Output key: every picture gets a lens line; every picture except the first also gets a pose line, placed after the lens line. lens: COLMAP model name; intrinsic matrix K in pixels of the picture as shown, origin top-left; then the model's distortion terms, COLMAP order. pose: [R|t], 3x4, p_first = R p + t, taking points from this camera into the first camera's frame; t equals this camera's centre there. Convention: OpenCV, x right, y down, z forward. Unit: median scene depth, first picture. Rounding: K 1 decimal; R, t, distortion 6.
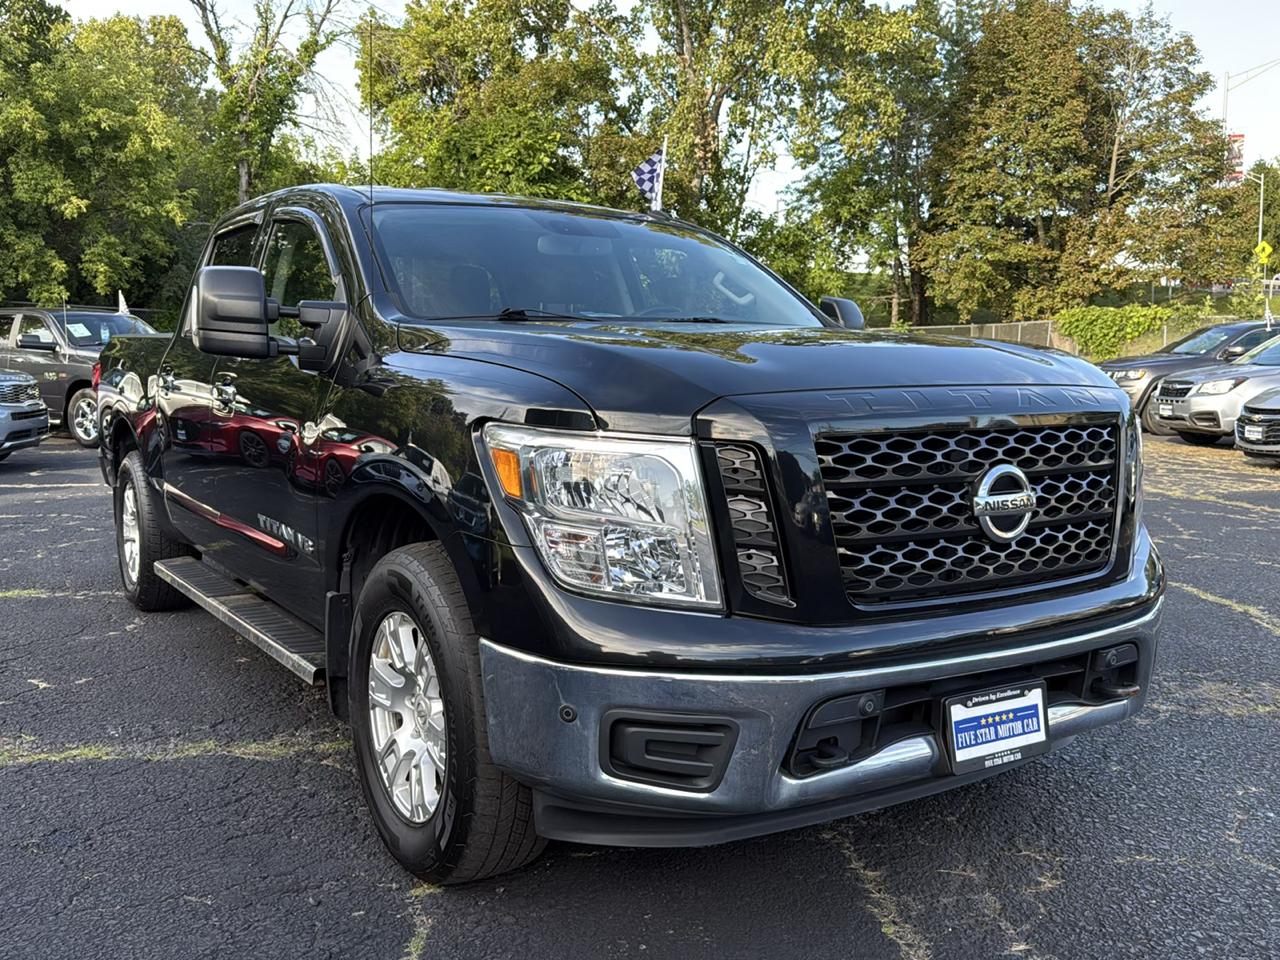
lens RADIAL K [[1135.6, 0, 638.4], [0, 1135.6, 484.3], [0, 0, 1]] dist [0.143851, -0.267517]
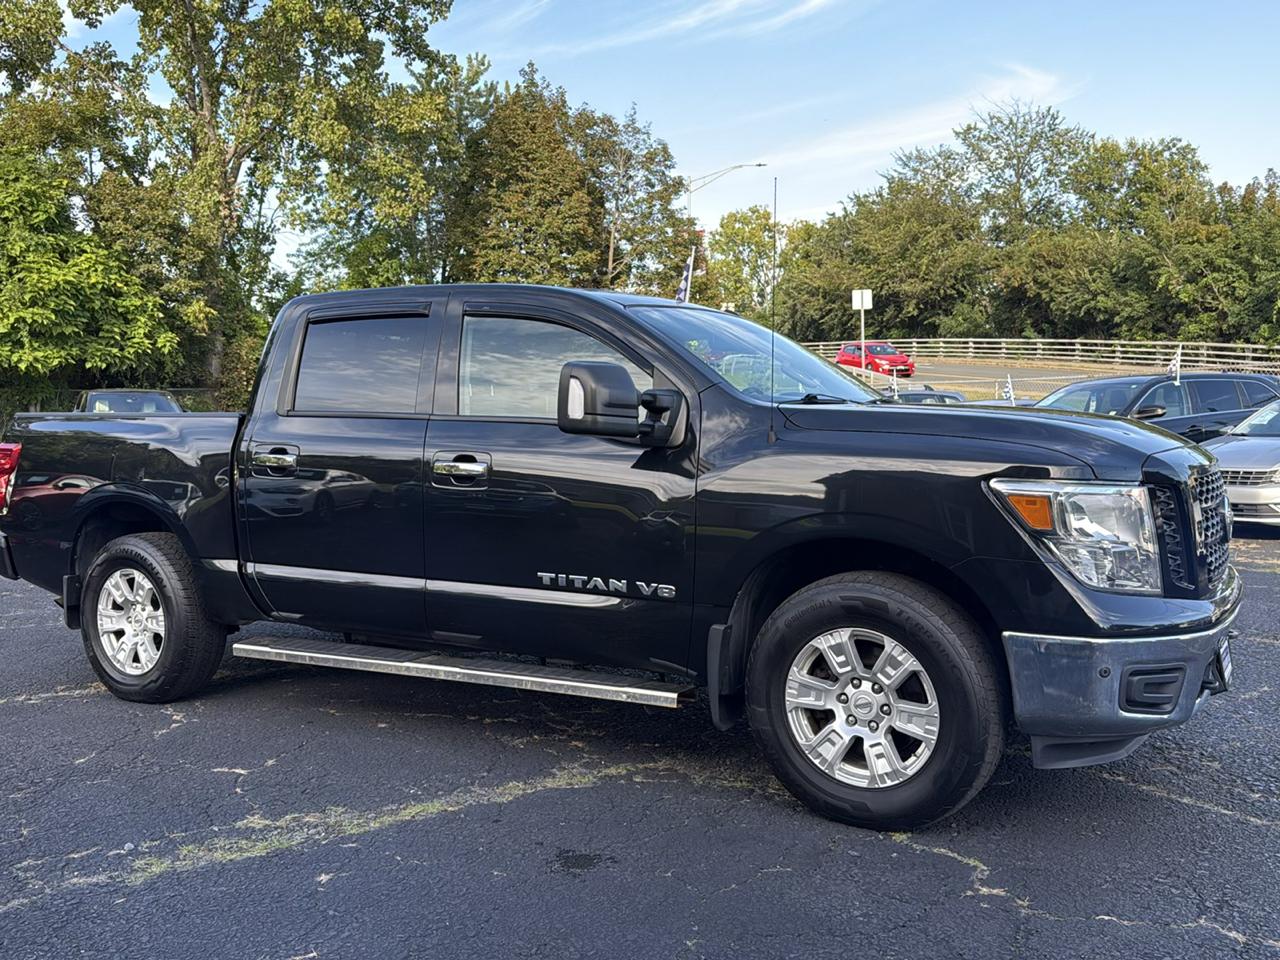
lens RADIAL K [[1130.3, 0, 640.2], [0, 1130.3, 489.3], [0, 0, 1]] dist [0.176628, -0.357497]
pose [[0.895633, -0.041143, 0.442887, -0.074616], [0.062842, 0.997430, -0.034425, -0.001282], [-0.440332, 0.058664, 0.895916, -0.005202]]
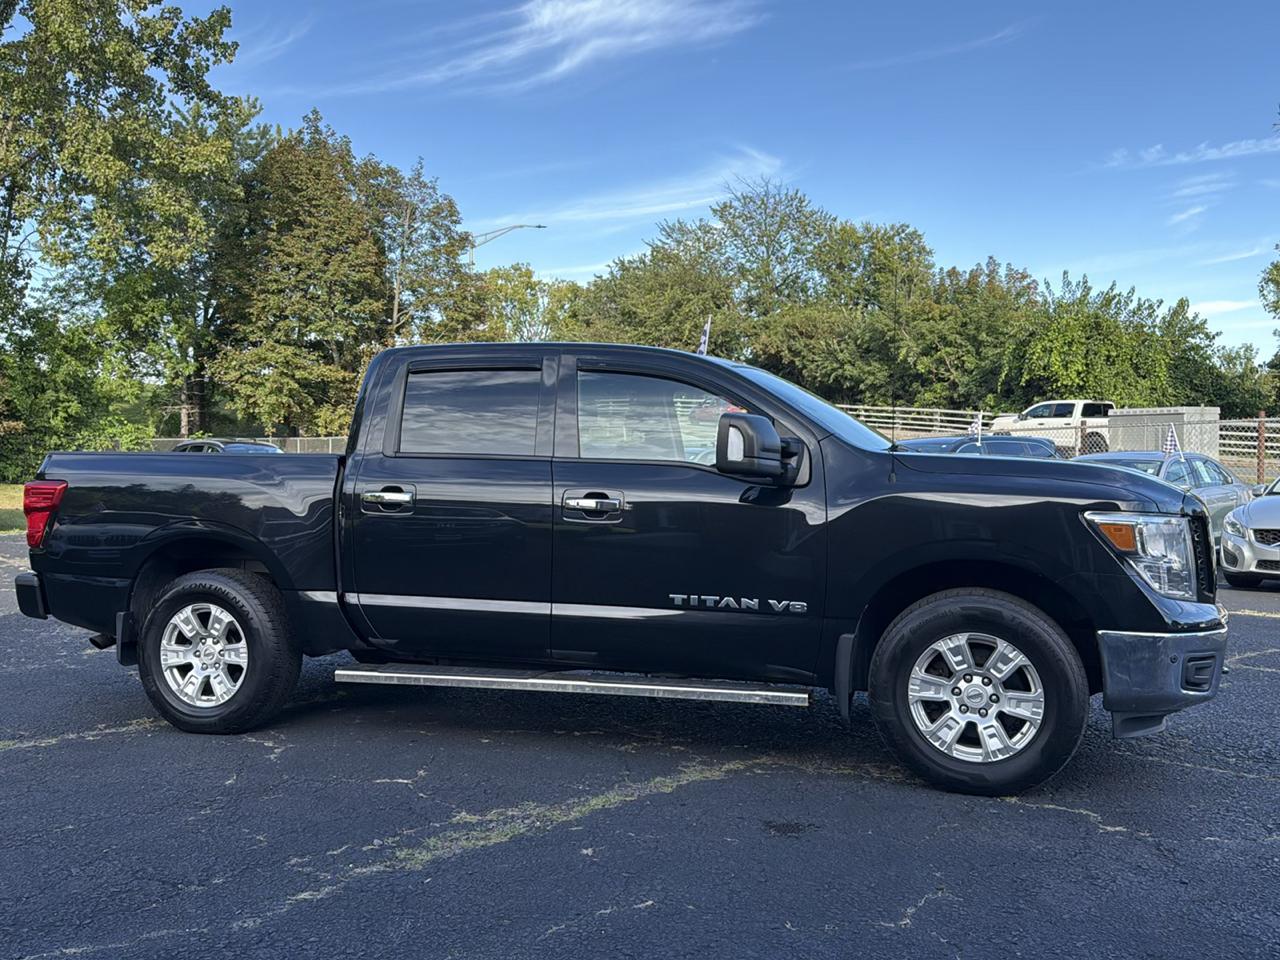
lens RADIAL K [[1130.3, 0, 640.2], [0, 1130.3, 489.3], [0, 0, 1]] dist [0.176628, -0.357497]
pose [[0.775822, -0.012664, 0.630824, -0.118968], [0.070411, 0.995291, -0.066614, -0.001122], [-0.627011, 0.096097, 0.773061, 0.001512]]
